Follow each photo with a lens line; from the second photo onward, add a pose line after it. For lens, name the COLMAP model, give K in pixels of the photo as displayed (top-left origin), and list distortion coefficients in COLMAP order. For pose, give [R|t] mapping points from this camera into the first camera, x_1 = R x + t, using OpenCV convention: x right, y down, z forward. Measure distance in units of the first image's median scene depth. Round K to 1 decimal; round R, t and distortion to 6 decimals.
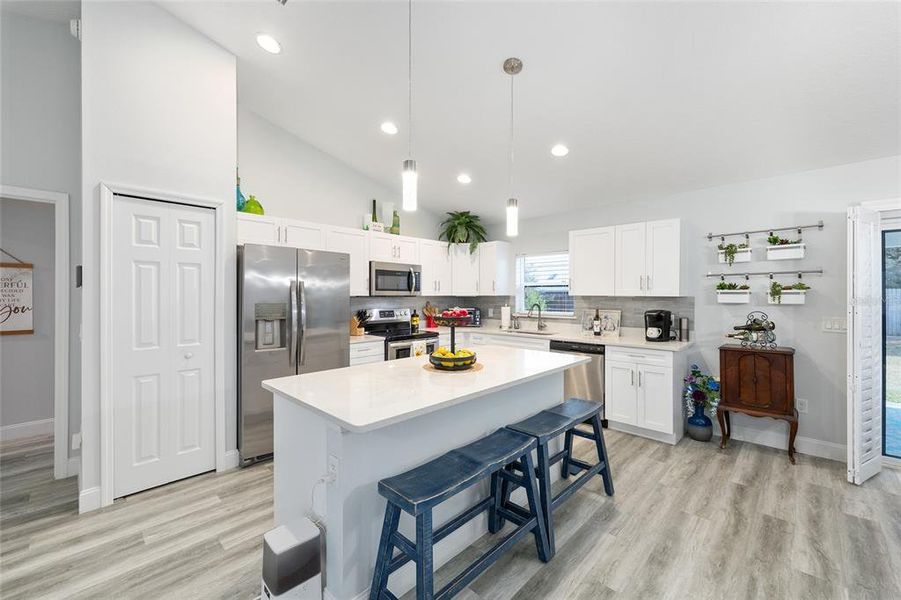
lens RADIAL K [[361.7, 0, 456.1], [0, 361.7, 295.1], [0, 0, 1]] dist [0.000587, 0.000240]
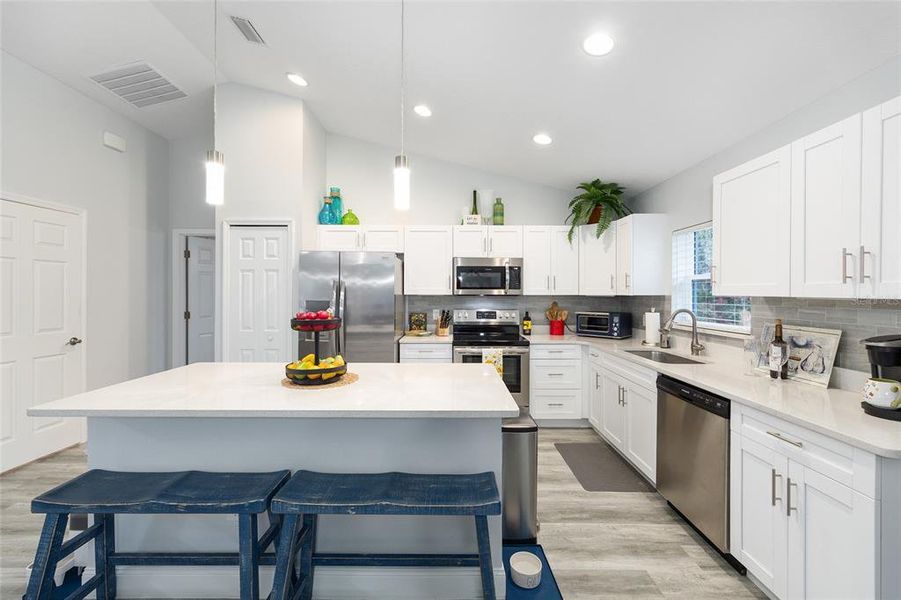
lens RADIAL K [[361.7, 0, 456.1], [0, 361.7, 295.1], [0, 0, 1]] dist [0.000587, 0.000240]
pose [[0.696432, 0.004379, -0.717609, 0.403839], [-0.003576, 0.999990, 0.002632, 0.000504], [0.717614, 0.000733, 0.696441, 0.324761]]
